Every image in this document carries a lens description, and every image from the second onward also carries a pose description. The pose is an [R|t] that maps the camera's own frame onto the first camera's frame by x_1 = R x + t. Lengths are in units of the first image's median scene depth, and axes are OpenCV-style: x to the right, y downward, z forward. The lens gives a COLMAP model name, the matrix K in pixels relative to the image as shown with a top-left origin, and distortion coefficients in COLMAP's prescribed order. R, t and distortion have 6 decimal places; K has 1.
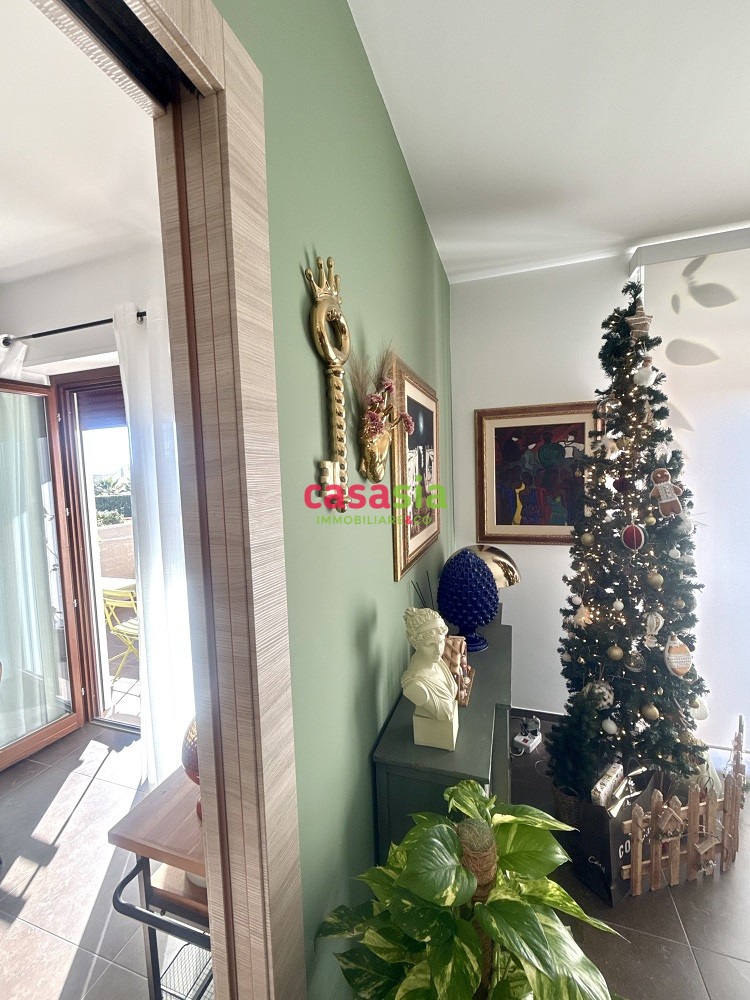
lens RADIAL K [[396.3, 0, 361.1], [0, 396.3, 501.0], [0, 0, 1]] dist [-0.000381, 0.000364]
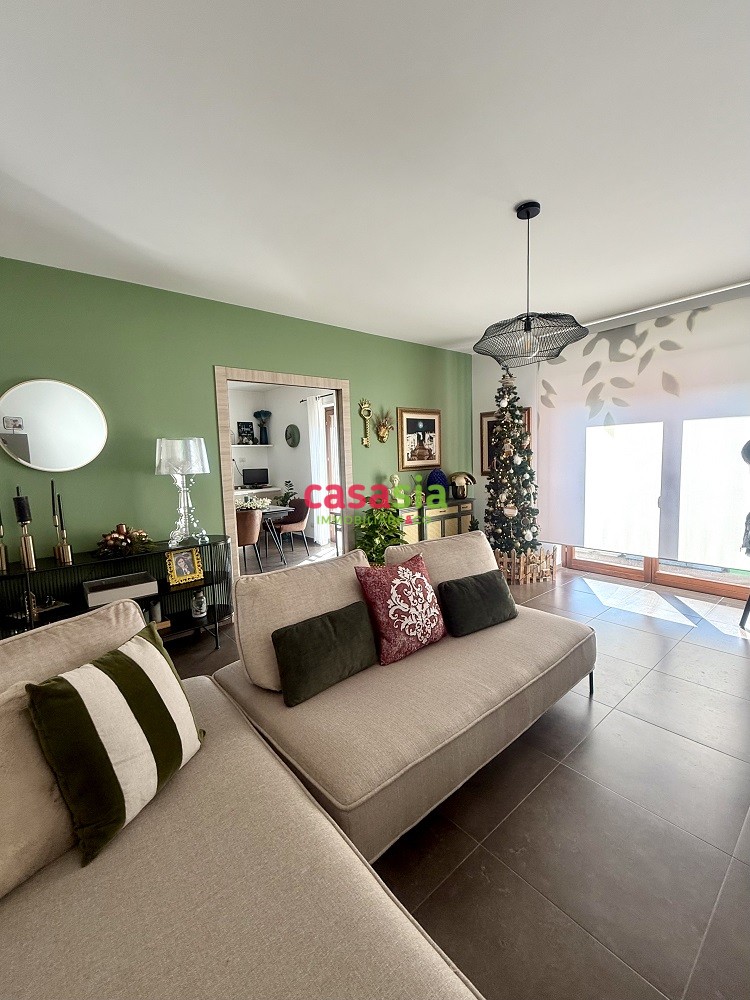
lens RADIAL K [[396.3, 0, 359.3], [0, 396.3, 492.6], [0, 0, 1]] dist [-0.000381, 0.000364]
pose [[0.852309, 0.052702, -0.520377, 1.125660], [-0.036140, 0.998467, 0.041928, 0.173704], [0.521789, -0.016929, 0.852906, -1.516917]]
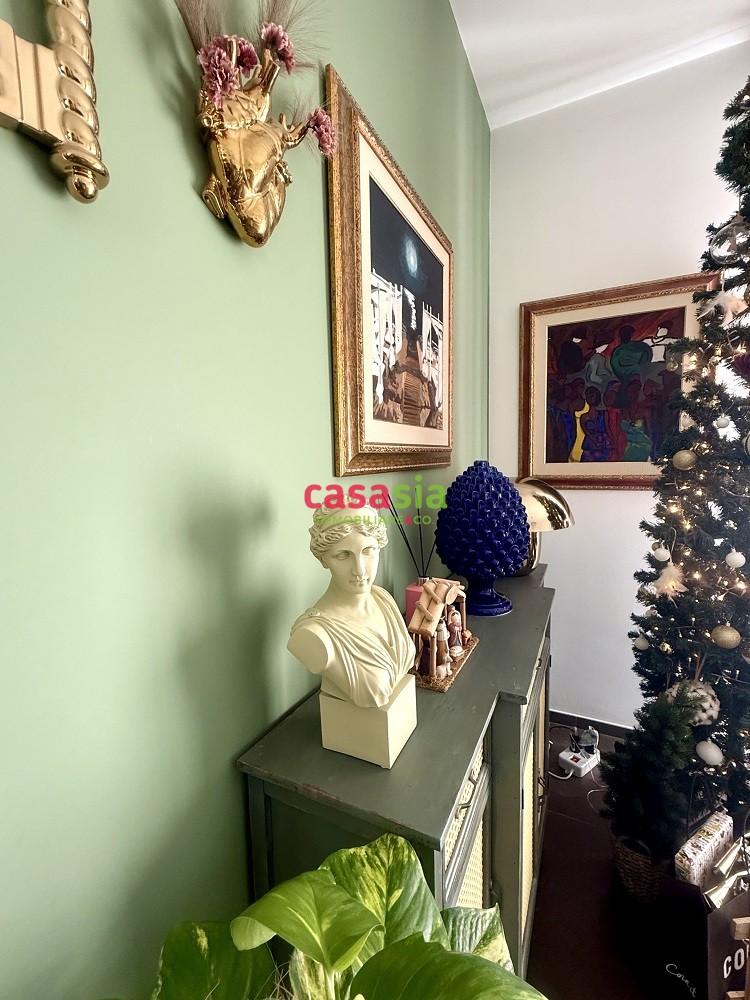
lens RADIAL K [[416.5, 0, 362.7], [0, 416.5, 496.1], [0, 0, 1]] dist [-0.000582, 0.000097]
pose [[0.991317, 0.027627, -0.128562, 0.142540], [-0.024804, 0.999416, 0.023510, 0.148370], [0.129137, -0.020117, 0.991423, 0.261005]]
